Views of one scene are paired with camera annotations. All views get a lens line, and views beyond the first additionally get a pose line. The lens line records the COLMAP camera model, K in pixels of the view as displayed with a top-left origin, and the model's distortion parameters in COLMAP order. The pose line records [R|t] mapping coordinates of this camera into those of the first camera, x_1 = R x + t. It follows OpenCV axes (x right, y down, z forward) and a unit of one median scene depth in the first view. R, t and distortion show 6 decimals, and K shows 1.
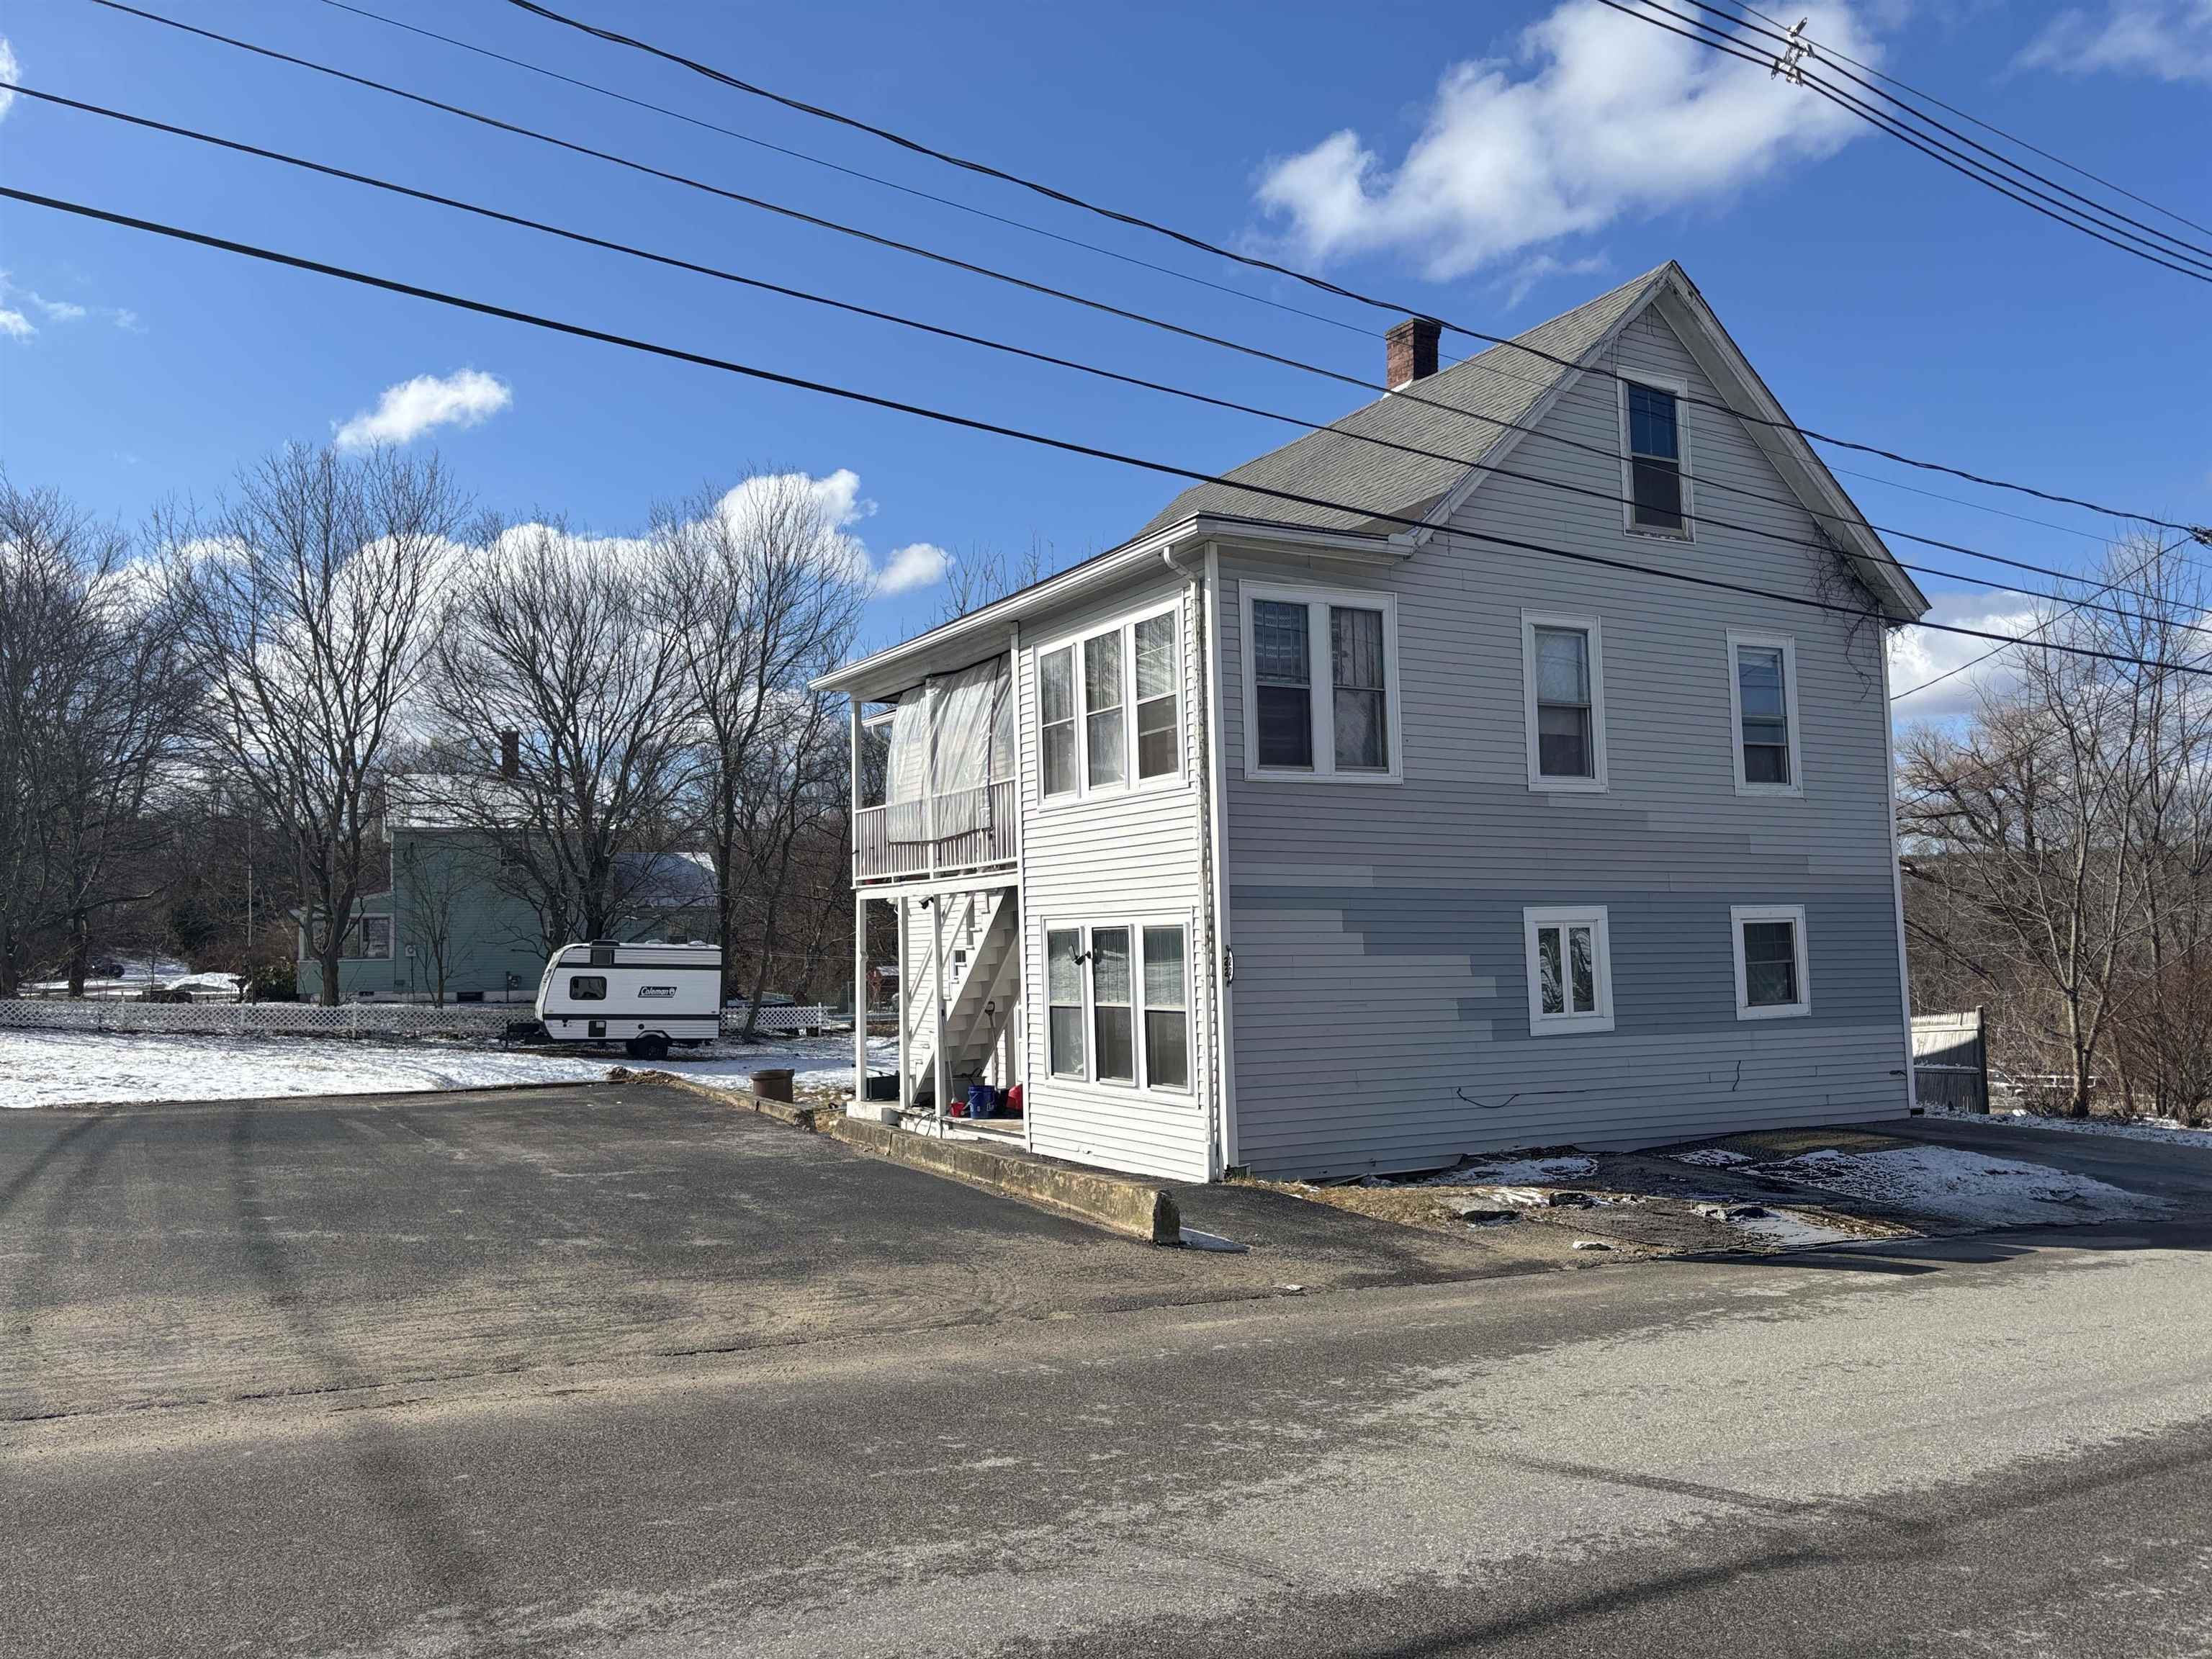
lens RADIAL K [[1666.6, 0, 1134.0], [0, 1666.6, 827.0], [0, 0, 1]] dist [0.063583, -0.049491]
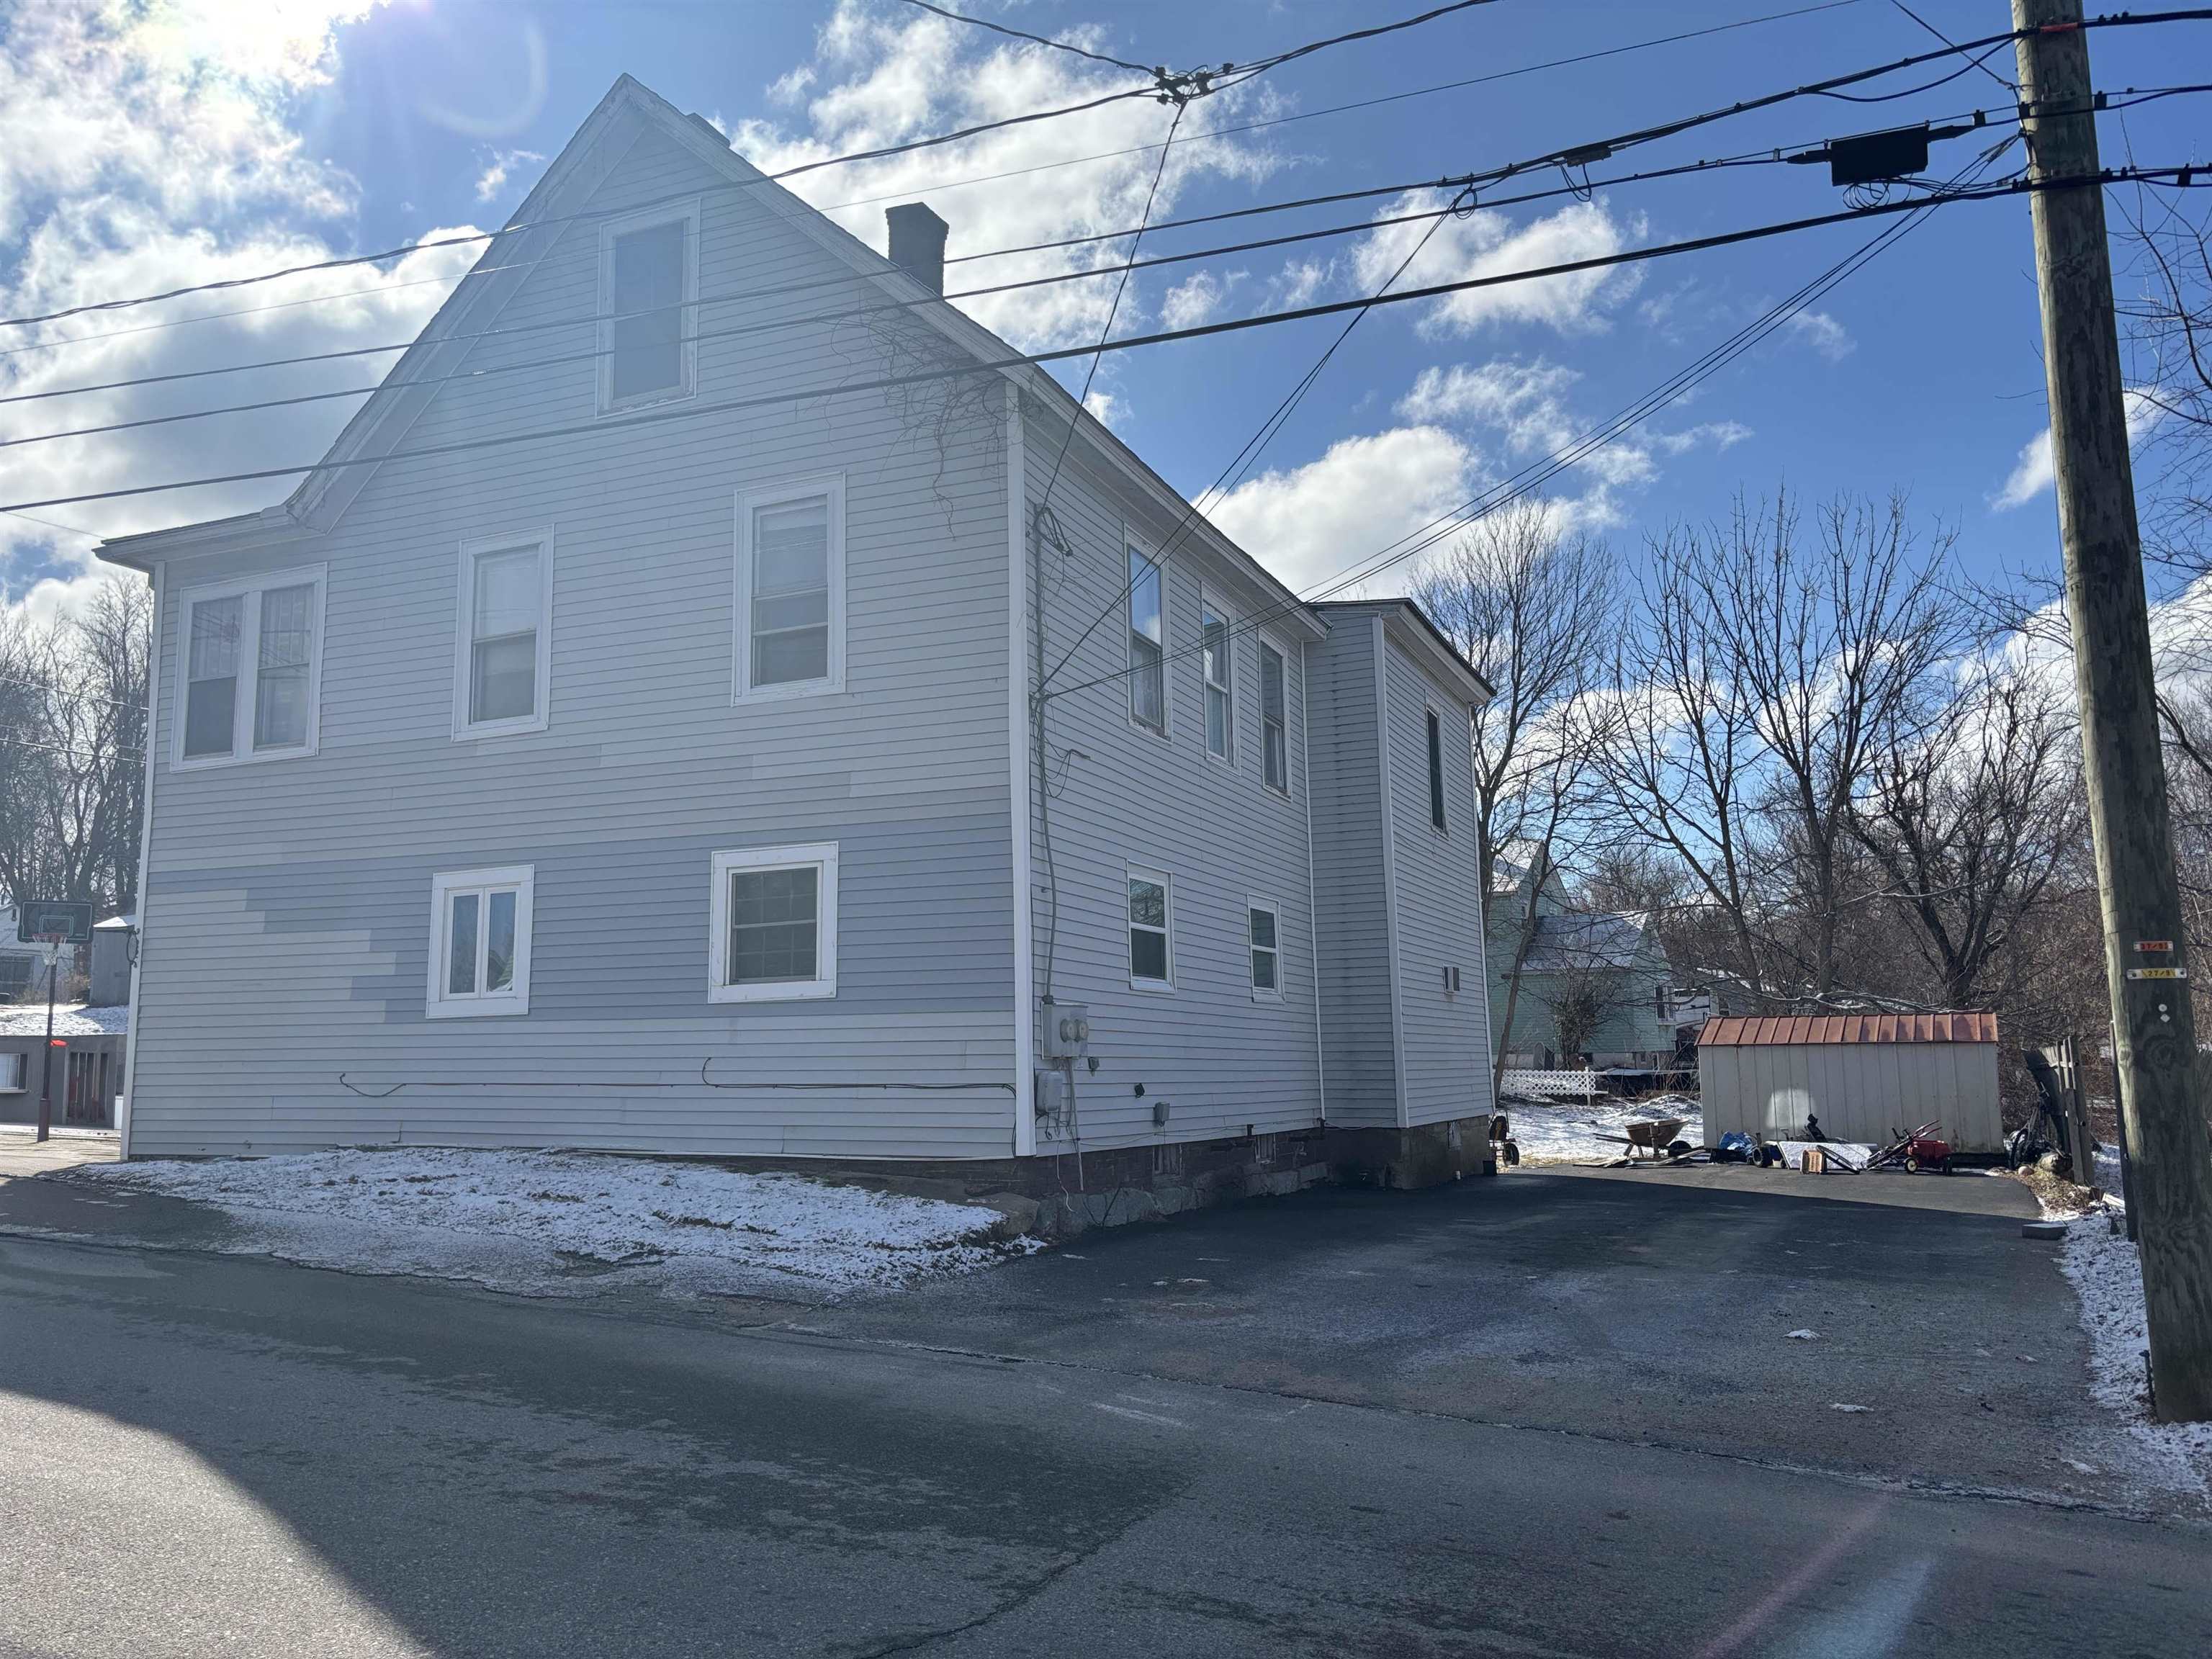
lens RADIAL K [[1665.1, 0, 1106.5], [0, 1665.1, 818.2], [0, 0, 1]] dist [0.055216, -0.063618]
pose [[0.602033, -0.108182, -0.791108, 1.115691], [0.057071, 0.994075, -0.092506, 0.117531], [0.796429, 0.010543, 0.604641, 0.724353]]
